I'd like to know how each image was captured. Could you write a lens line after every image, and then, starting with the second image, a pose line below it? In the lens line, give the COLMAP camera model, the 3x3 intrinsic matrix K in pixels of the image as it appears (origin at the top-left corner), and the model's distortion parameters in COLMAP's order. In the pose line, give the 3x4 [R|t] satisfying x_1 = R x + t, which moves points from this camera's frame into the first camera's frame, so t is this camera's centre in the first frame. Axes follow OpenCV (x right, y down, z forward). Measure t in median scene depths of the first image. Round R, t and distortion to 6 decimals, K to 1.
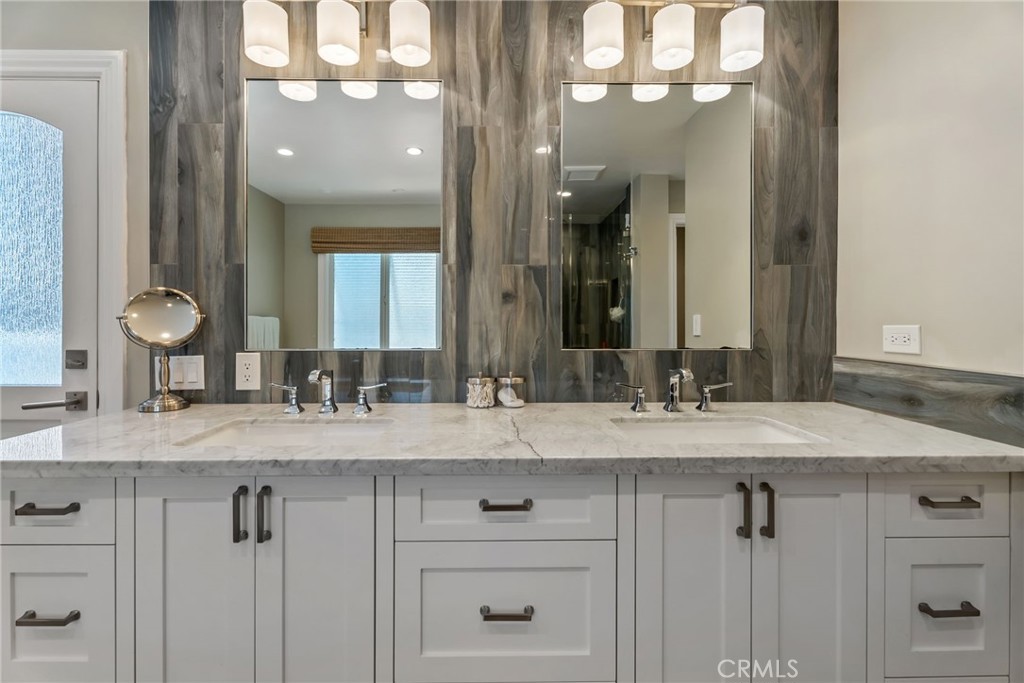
lens RADIAL K [[517.7, 0, 510.1], [0, 517.7, 326.5], [0, 0, 1]] dist [0.025806, 0.000132]
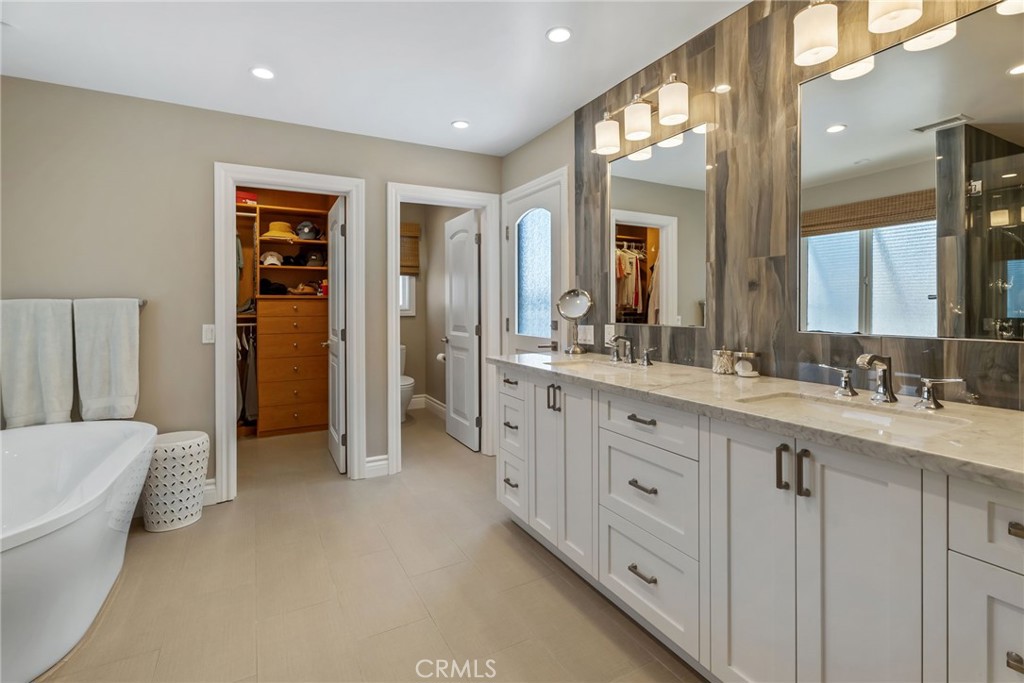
lens RADIAL K [[468.8, 0, 513.4], [0, 468.8, 320.8], [0, 0, 1]] dist [0.000140, -0.000067]
pose [[0.473846, 0.027140, -0.880190, 0.685601], [0.008257, 0.999344, 0.035259, -0.018559], [0.880569, -0.023975, 0.473311, 0.006229]]
